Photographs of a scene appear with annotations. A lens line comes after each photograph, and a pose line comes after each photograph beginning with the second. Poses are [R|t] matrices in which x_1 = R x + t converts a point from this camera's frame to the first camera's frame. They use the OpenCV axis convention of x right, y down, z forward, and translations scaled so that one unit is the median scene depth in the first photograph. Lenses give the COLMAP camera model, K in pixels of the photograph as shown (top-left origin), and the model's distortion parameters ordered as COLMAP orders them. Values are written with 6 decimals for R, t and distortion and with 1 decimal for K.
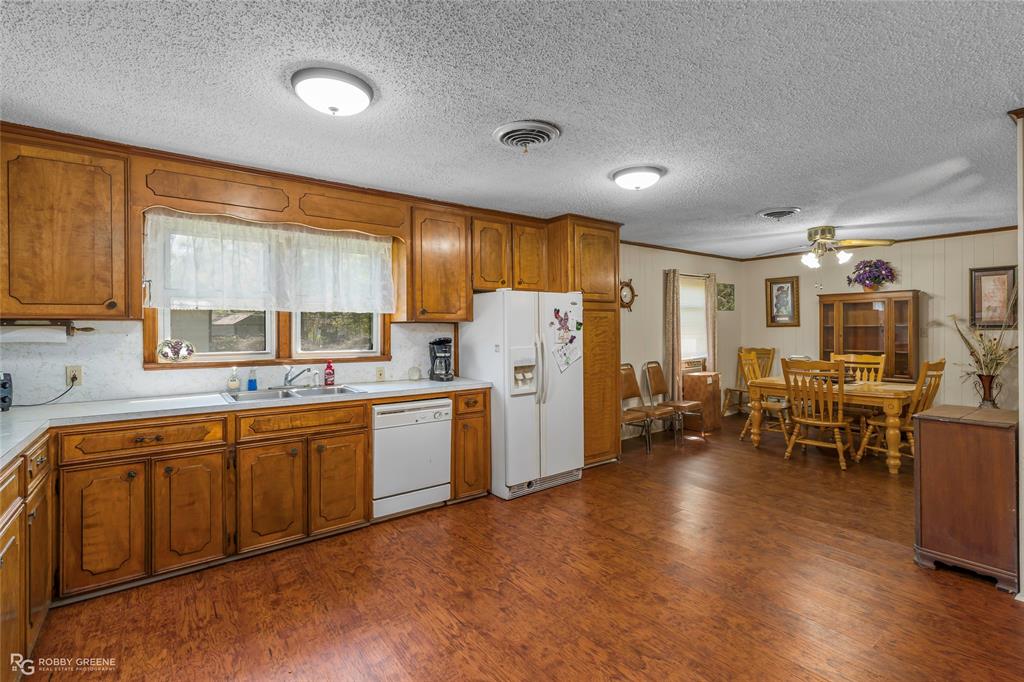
lens RADIAL K [[466.0, 0, 515.2], [0, 466.0, 332.0], [0, 0, 1]] dist [0.000943, 0.000174]
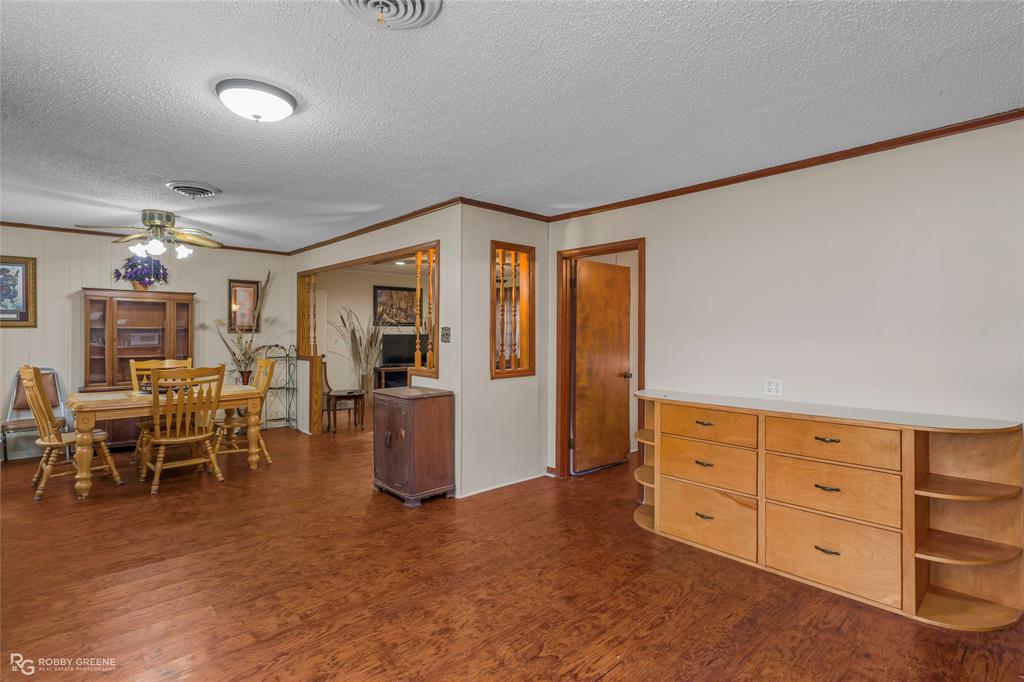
lens RADIAL K [[494.2, 0, 511.3], [0, 494.2, 332.6], [0, 0, 1]] dist [-0.001884, 0.000251]
pose [[-0.091083, 0.006493, 0.995822, -0.425990], [0.002128, 0.999978, -0.006325, 0.004238], [-0.995841, 0.001543, -0.091095, 0.630288]]
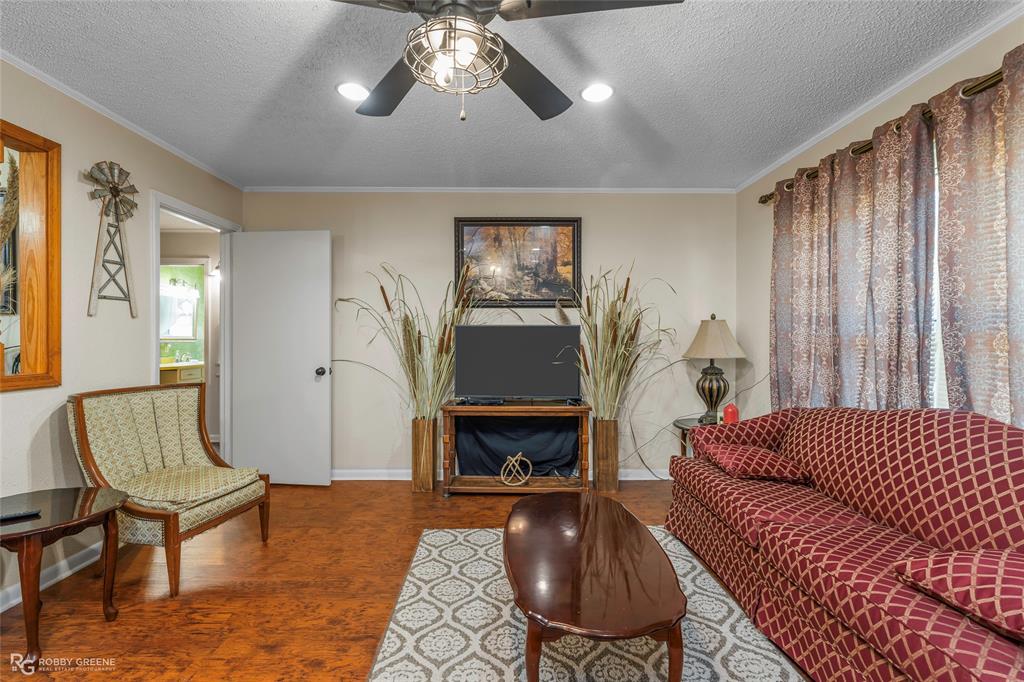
lens RADIAL K [[464.2, 0, 508.8], [0, 464.2, 339.0], [0, 0, 1]] dist [-0.002956, 0.000169]
pose [[0.592901, 0.008162, 0.805234, 1.379472], [-0.006836, 0.999964, -0.005102, 0.028292], [-0.805247, -0.002480, 0.592935, 0.347632]]
